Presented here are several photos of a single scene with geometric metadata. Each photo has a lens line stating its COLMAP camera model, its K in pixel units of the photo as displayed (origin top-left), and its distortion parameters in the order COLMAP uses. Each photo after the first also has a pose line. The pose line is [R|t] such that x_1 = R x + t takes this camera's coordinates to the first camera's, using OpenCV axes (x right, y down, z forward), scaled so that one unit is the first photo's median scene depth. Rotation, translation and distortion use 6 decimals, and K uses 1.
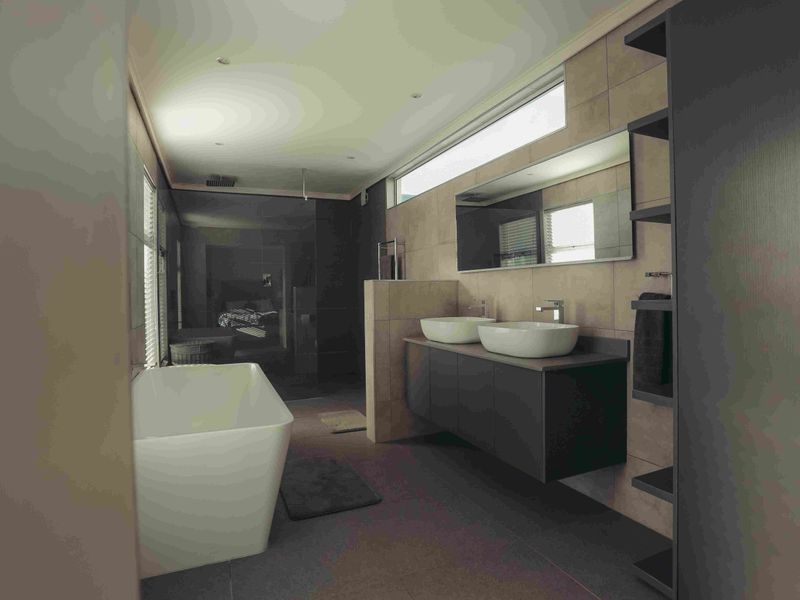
lens RADIAL K [[422.2, 0, 400.0], [0, 422.2, 300.0], [0, 0, 1]] dist [-0.079150, 0.000002]
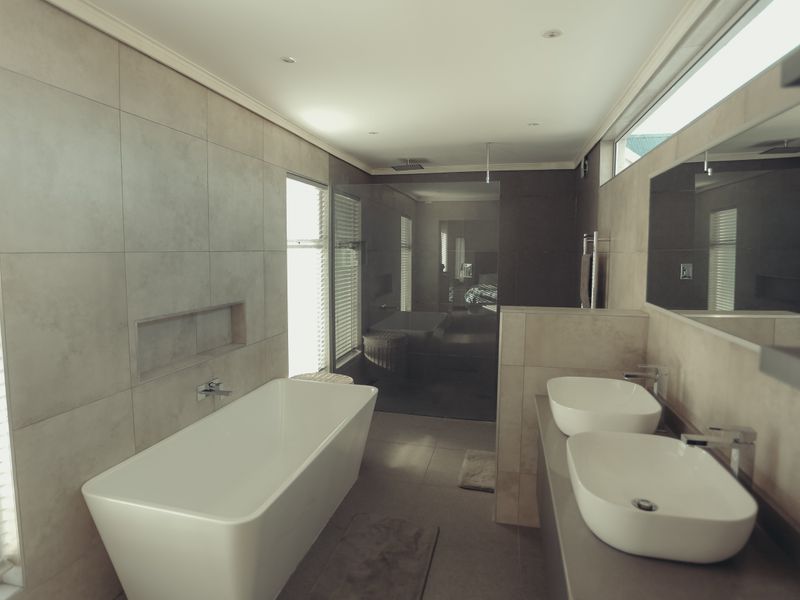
lens RADIAL K [[457.7, 0, 400.0], [0, 457.7, 300.0], [0, 0, 1]] dist [-0.043064, 0.000704]
pose [[0.794556, 0.082491, -0.601561, 0.194023], [-0.028929, 0.994746, 0.098198, -0.098670], [0.606501, -0.060621, 0.792768, 0.193168]]
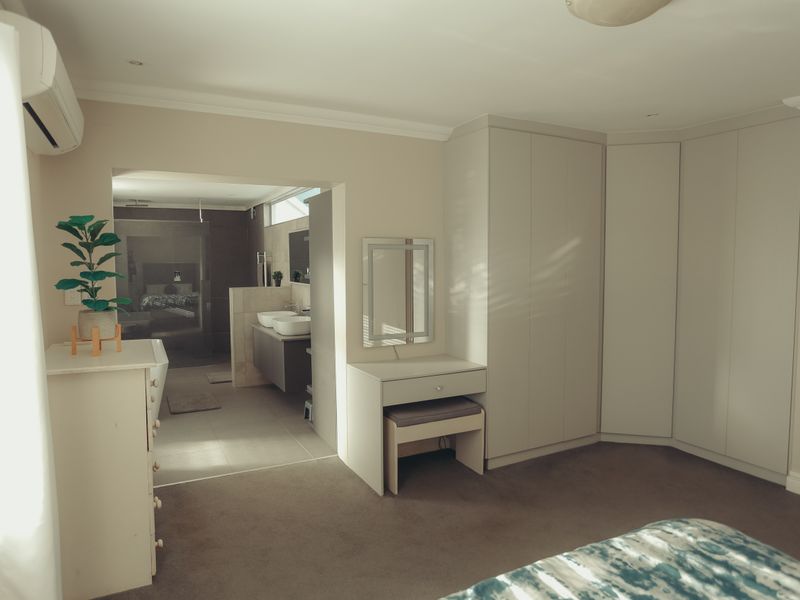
lens RADIAL K [[519.2, 0, 400.0], [0, 519.2, 300.0], [0, 0, 1]] dist [-0.051399, -0.000099]
pose [[0.998655, 0.005139, 0.051597, 0.347154], [-0.007857, 0.998584, 0.052612, -0.081562], [-0.051254, -0.052946, 0.997281, -0.741529]]
